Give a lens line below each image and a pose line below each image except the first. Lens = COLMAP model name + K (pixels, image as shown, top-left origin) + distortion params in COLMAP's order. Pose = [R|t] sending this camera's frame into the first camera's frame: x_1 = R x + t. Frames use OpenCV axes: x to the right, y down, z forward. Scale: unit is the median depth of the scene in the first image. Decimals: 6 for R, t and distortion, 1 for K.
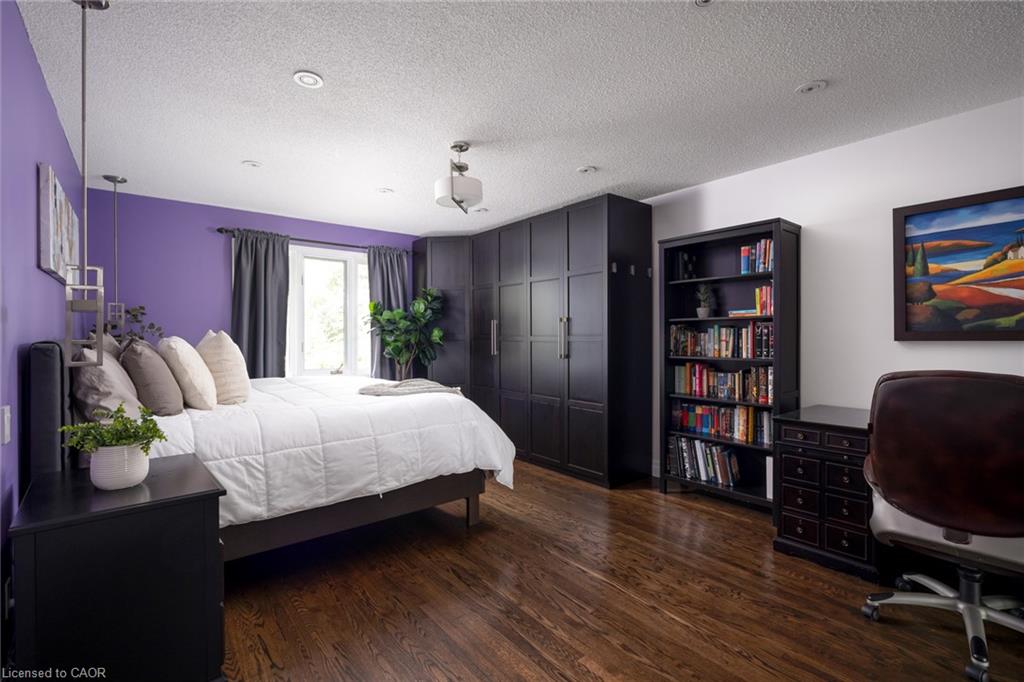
lens RADIAL K [[479.0, 0, 513.0], [0, 479.0, 336.8], [0, 0, 1]] dist [-0.004107, -0.000669]
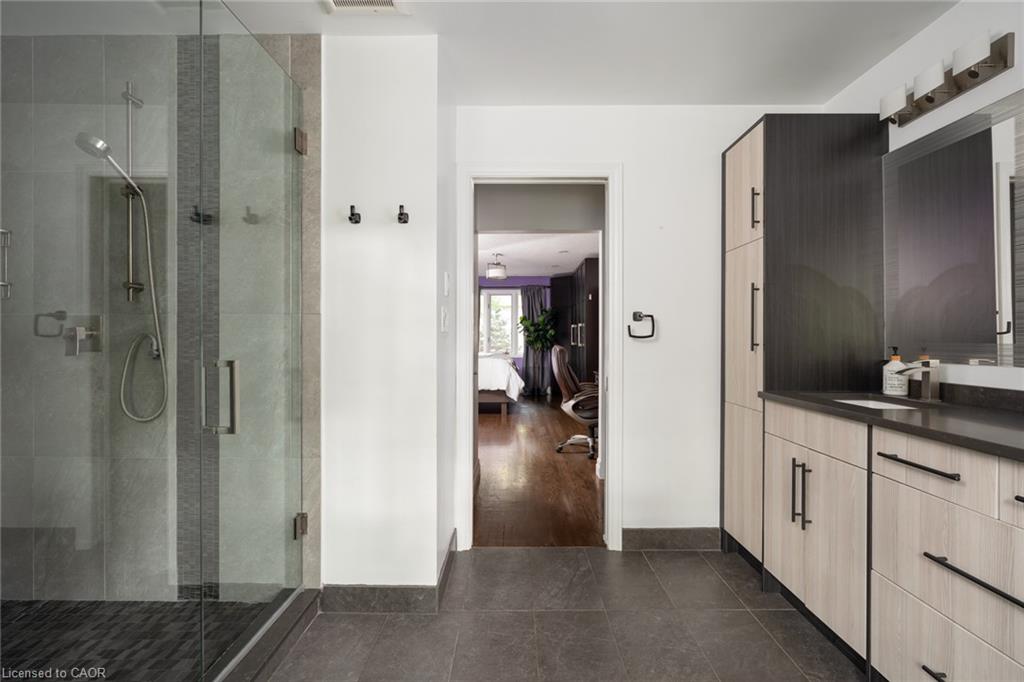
lens RADIAL K [[479.0, 0, 511.2], [0, 479.0, 341.4], [0, 0, 1]] dist [-0.004107, -0.000669]
pose [[0.783233, 0.003040, -0.621721, 0.849531], [0.000226, 0.999987, 0.005175, 0.013247], [0.621728, -0.004194, 0.783222, -0.486708]]
